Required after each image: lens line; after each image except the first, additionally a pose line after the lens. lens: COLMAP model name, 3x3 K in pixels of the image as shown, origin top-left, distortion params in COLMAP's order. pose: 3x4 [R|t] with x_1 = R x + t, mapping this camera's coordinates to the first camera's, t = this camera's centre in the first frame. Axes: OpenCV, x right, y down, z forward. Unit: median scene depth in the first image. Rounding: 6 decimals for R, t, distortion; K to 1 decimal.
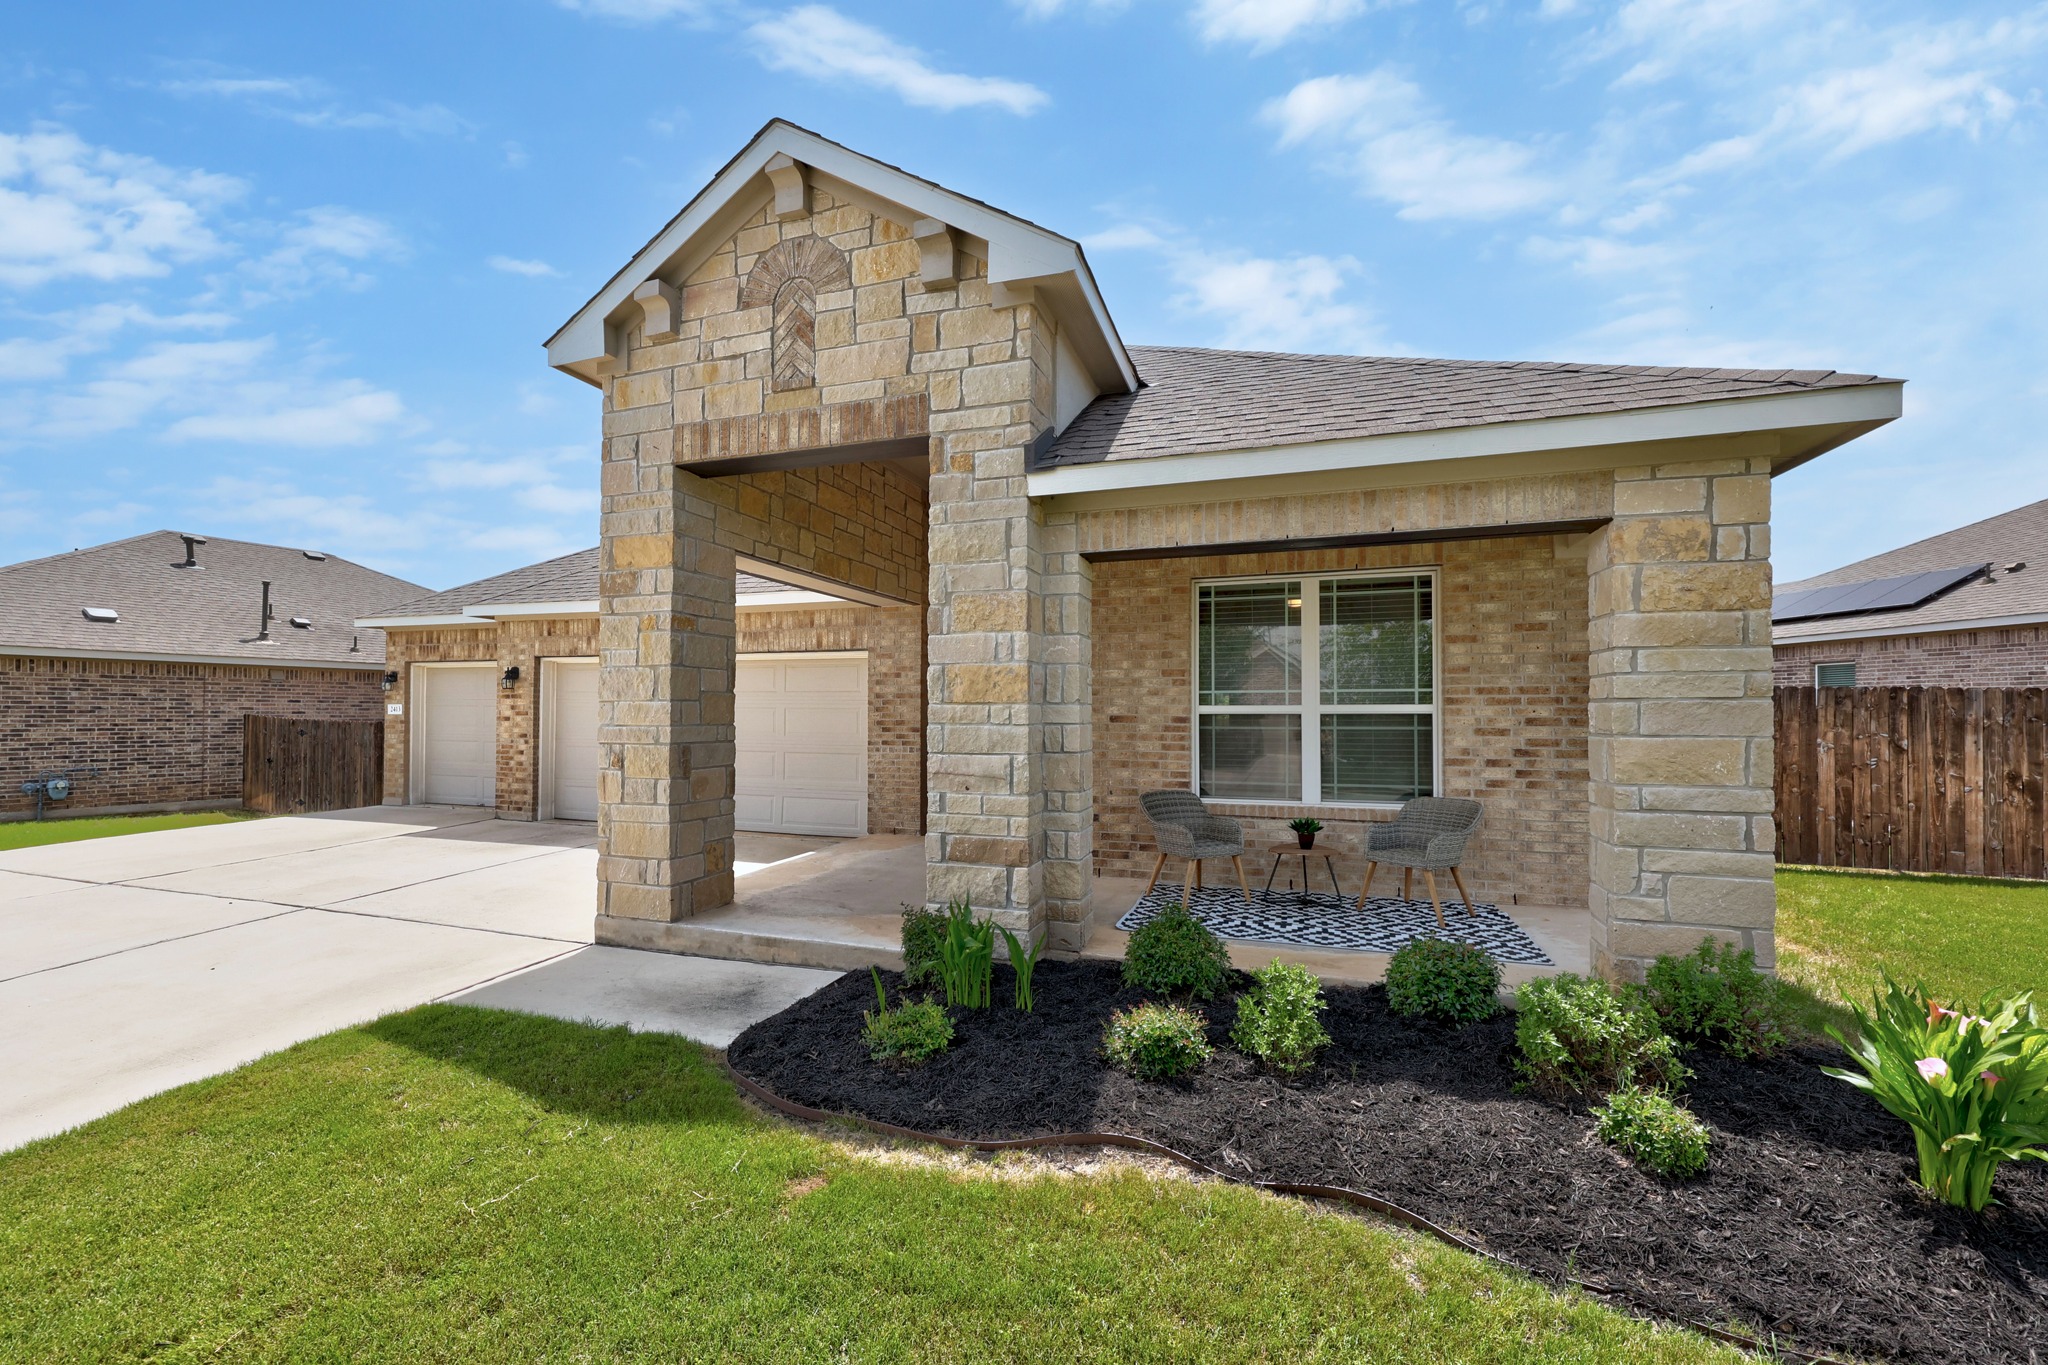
lens RADIAL K [[898.2, 0, 972.0], [0, 898.2, 715.5], [0, 0, 1]] dist [-0.002239, 0.000027]
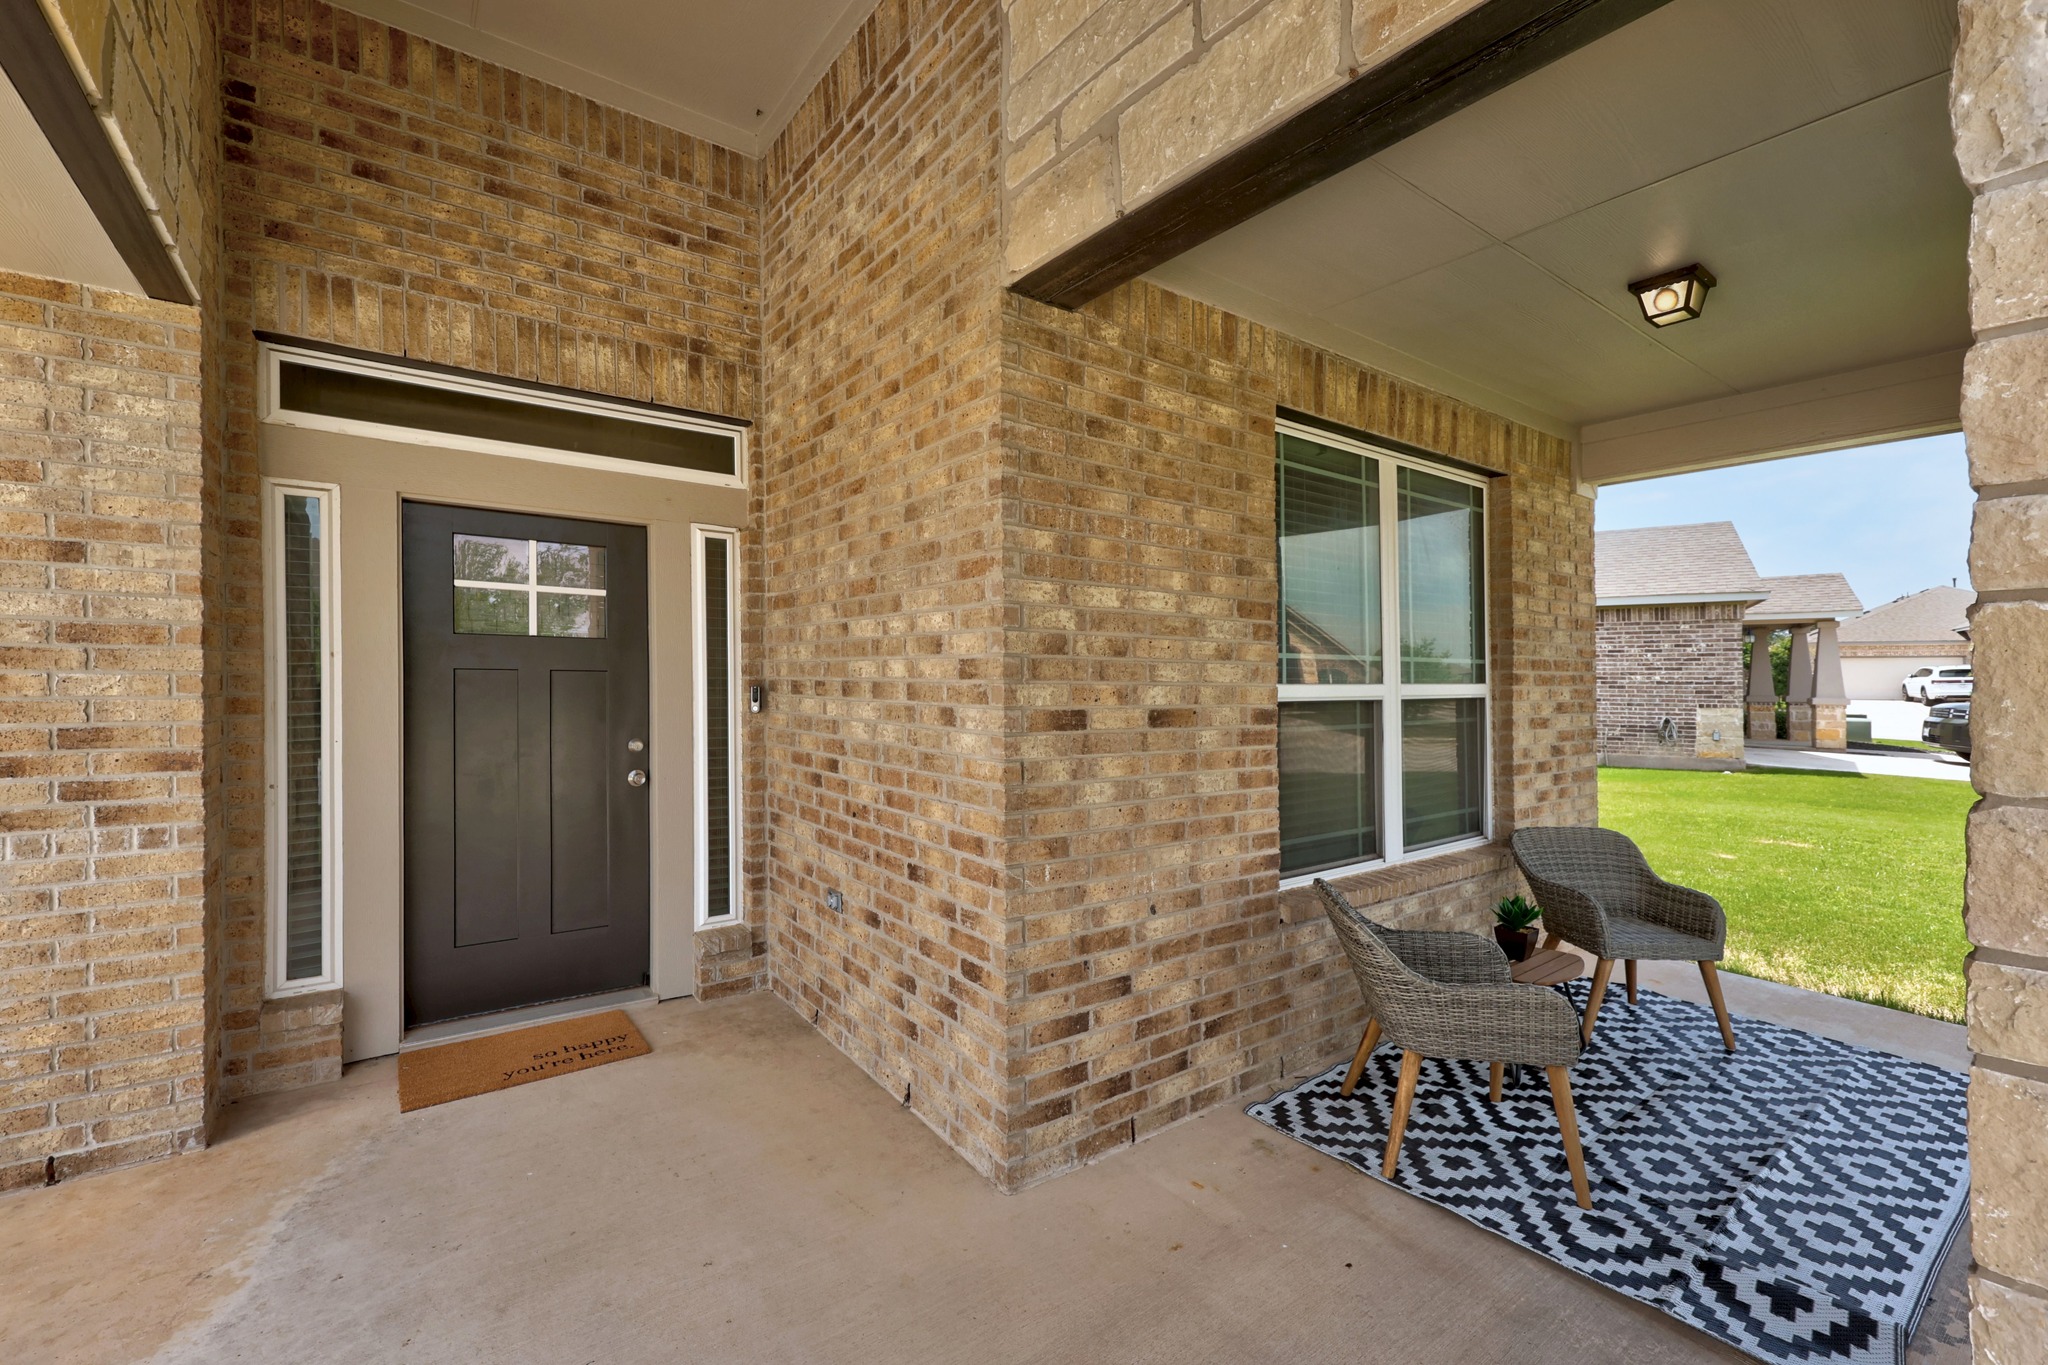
lens RADIAL K [[884.0, 0, 1003.1], [0, 884.0, 694.6], [0, 0, 1]] dist [0.009134, 0.000153]
pose [[0.535718, -0.010558, 0.844331, -0.240434], [0.000452, 0.999925, 0.012217, -0.013622], [-0.844397, -0.006163, 0.535683, 1.020665]]
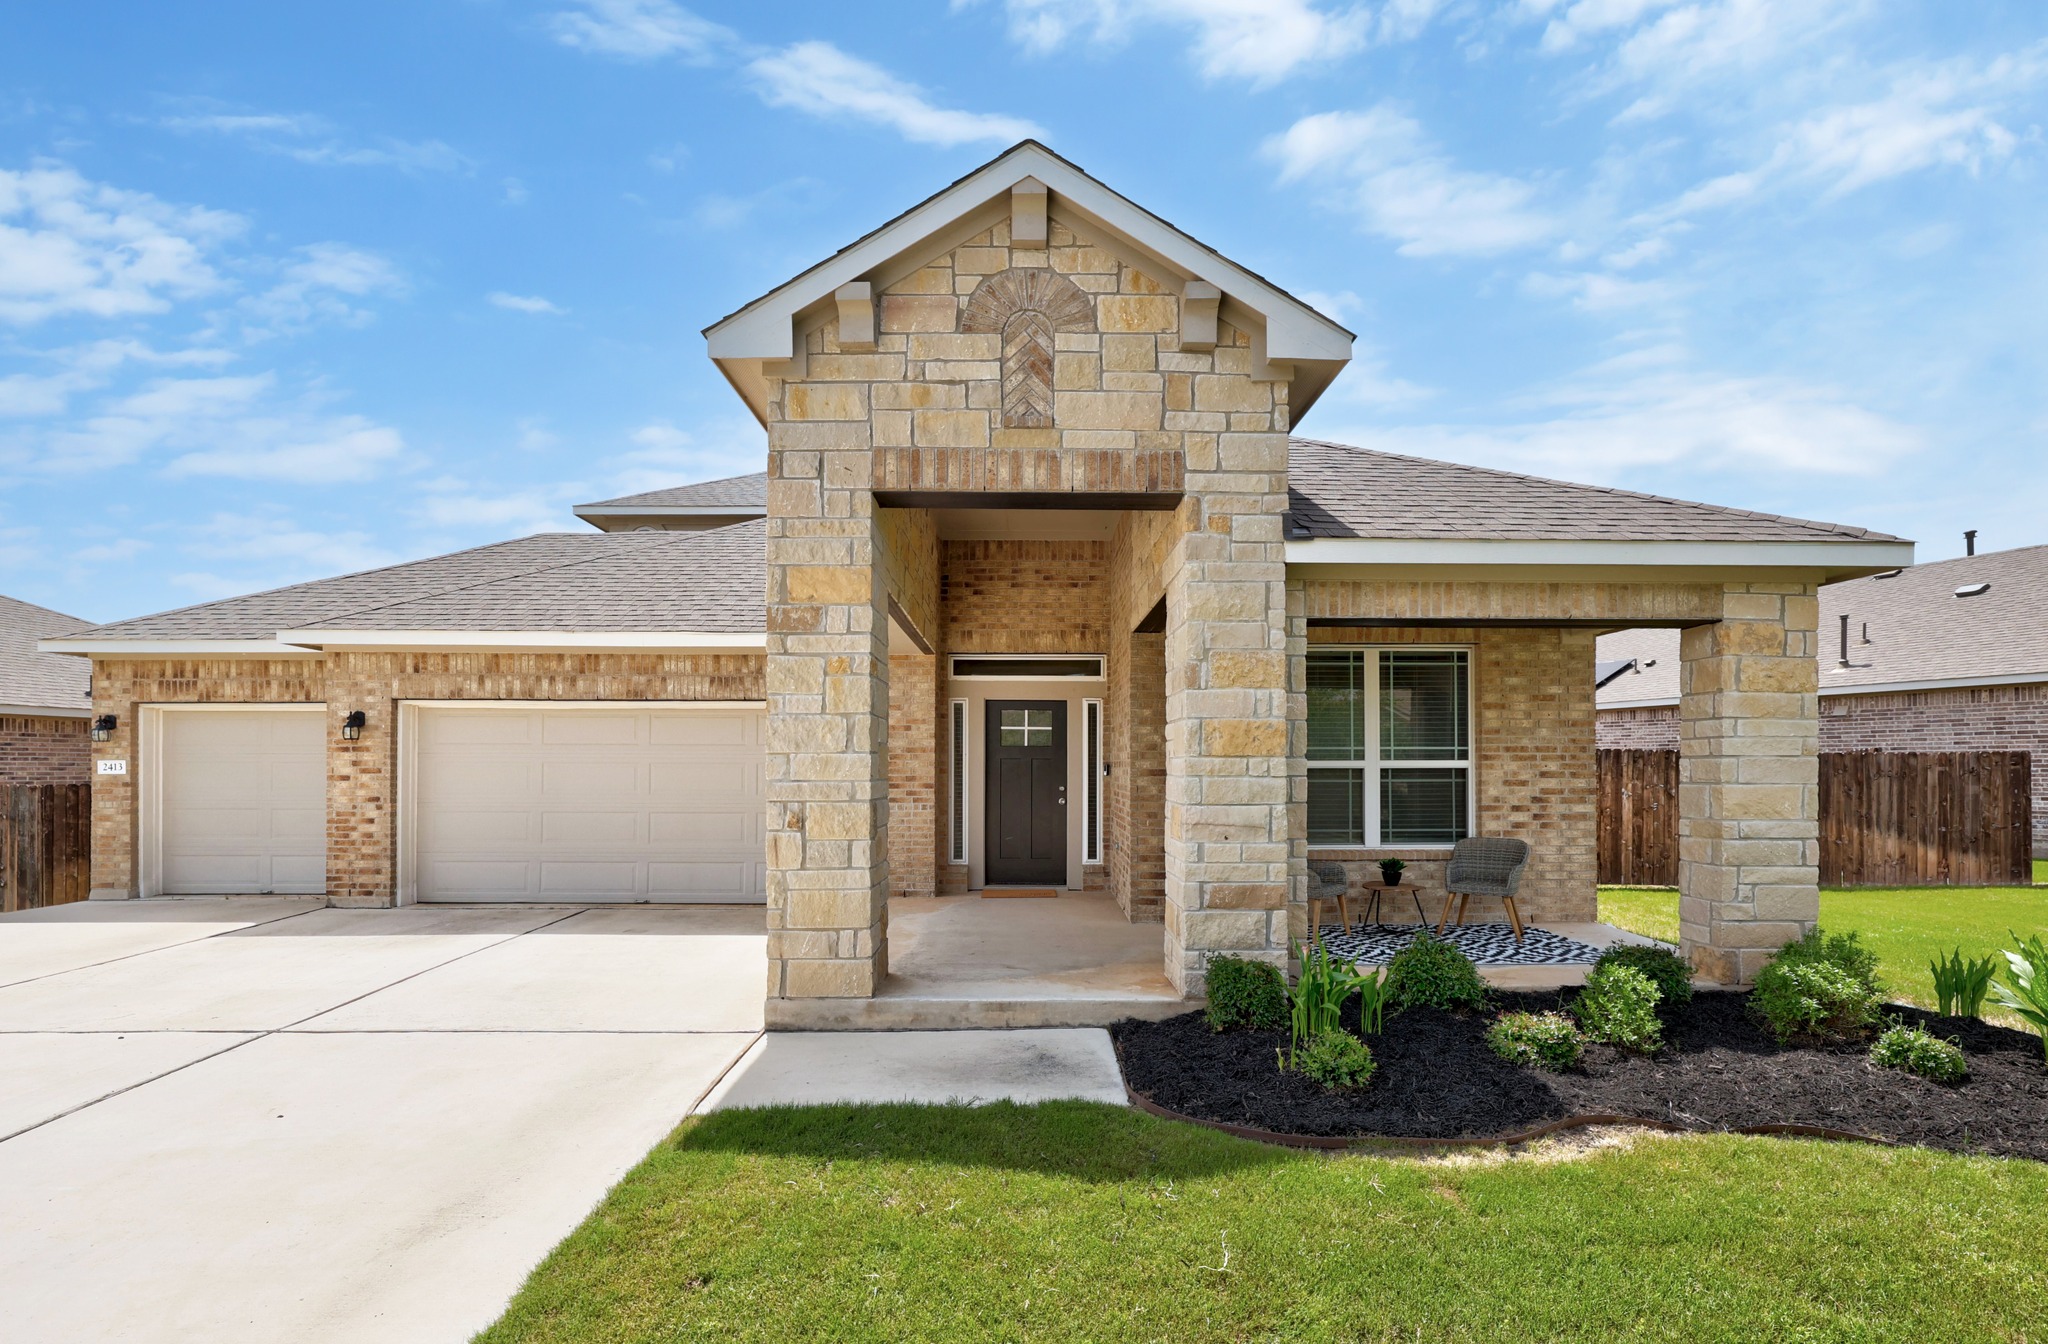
lens RADIAL K [[933.0, 0, 1025.4], [0, 933.0, 790.0], [0, 0, 1]] dist [-0.008884, -0.000174]
pose [[0.928981, -0.008130, 0.370037, -0.521926], [0.002480, 0.999873, 0.015741, 0.006114], [-0.370118, -0.013705, 0.928884, 0.069184]]
